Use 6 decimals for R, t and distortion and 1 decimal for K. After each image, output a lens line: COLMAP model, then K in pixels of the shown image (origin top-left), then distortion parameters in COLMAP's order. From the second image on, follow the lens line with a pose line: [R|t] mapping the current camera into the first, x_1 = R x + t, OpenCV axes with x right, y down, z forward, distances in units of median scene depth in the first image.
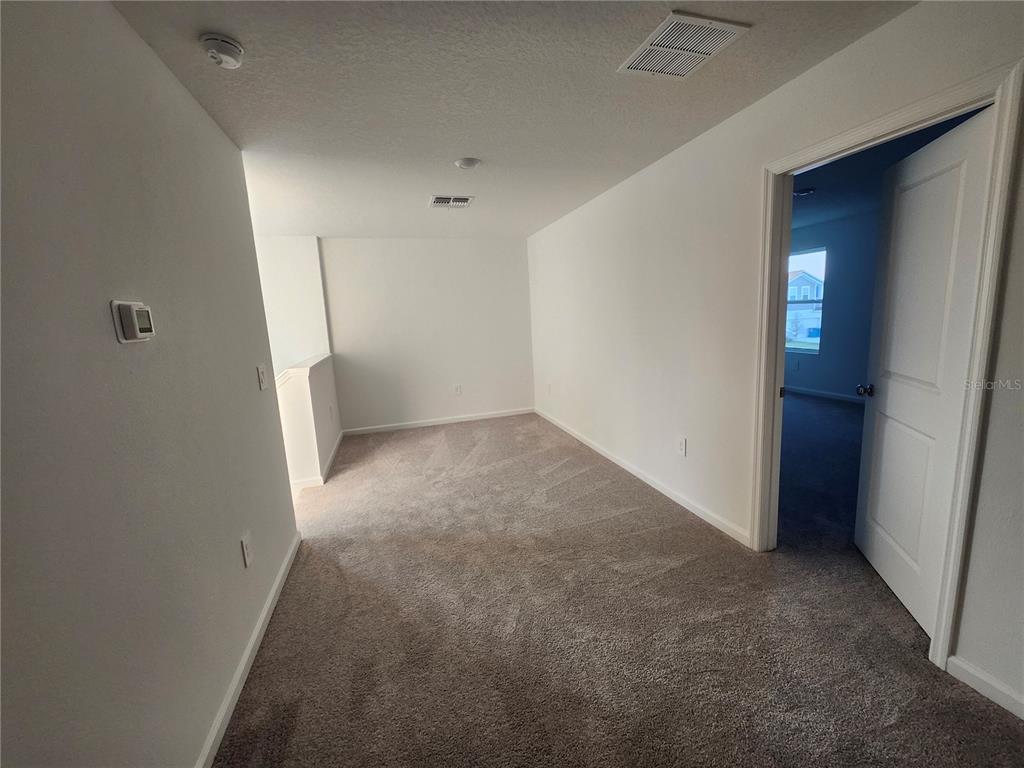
lens RADIAL K [[402.0, 0, 510.2], [0, 402.0, 378.2], [0, 0, 1]] dist [-0.001478, -0.000720]
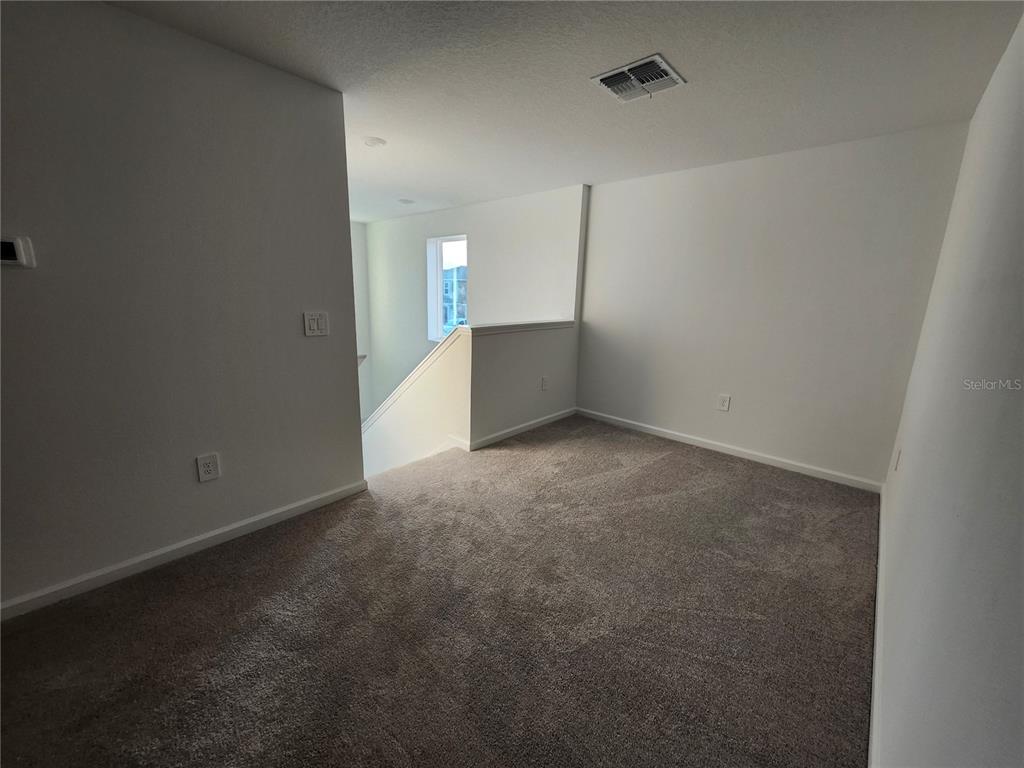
lens RADIAL K [[402.0, 0, 510.2], [0, 402.0, 378.2], [0, 0, 1]] dist [-0.001478, -0.000720]
pose [[0.498856, 0.245357, -0.831230, 0.288910], [-0.181265, 0.967417, 0.176771, -0.078749], [0.847517, 0.062489, 0.527076, 0.477727]]
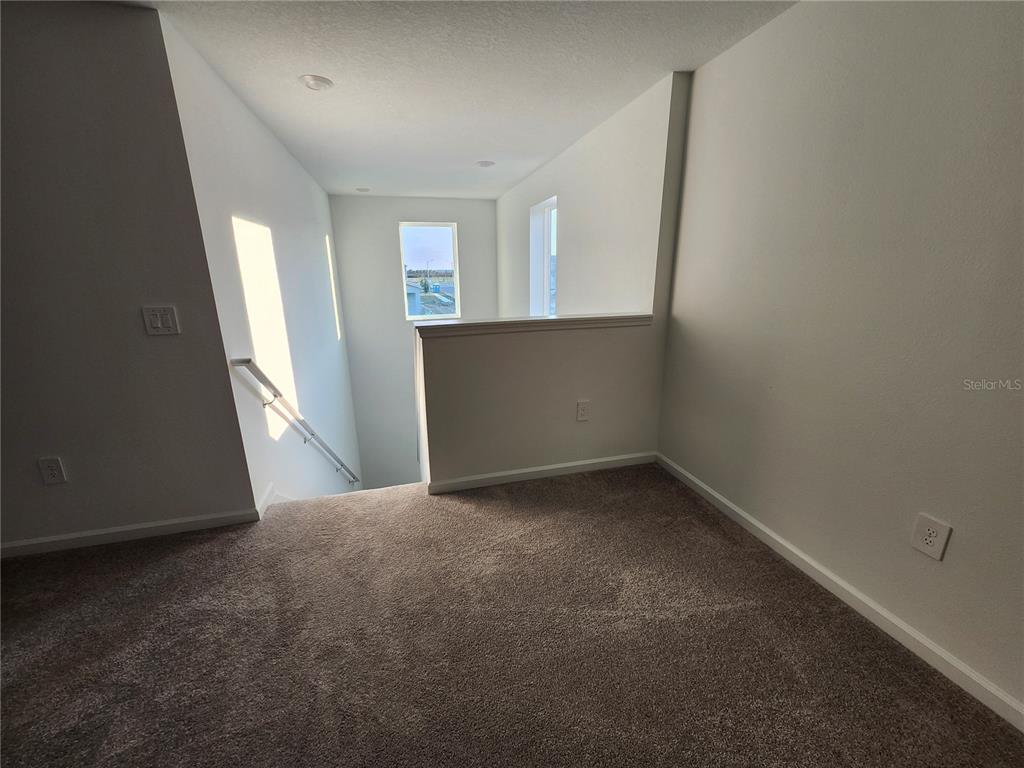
lens RADIAL K [[402.0, 0, 510.2], [0, 402.0, 378.2], [0, 0, 1]] dist [-0.001478, -0.000720]
pose [[-0.042792, 0.307938, -0.950444, 0.113837], [-0.136279, 0.940624, 0.310892, -0.138919], [0.989746, 0.142829, 0.001714, 0.940049]]
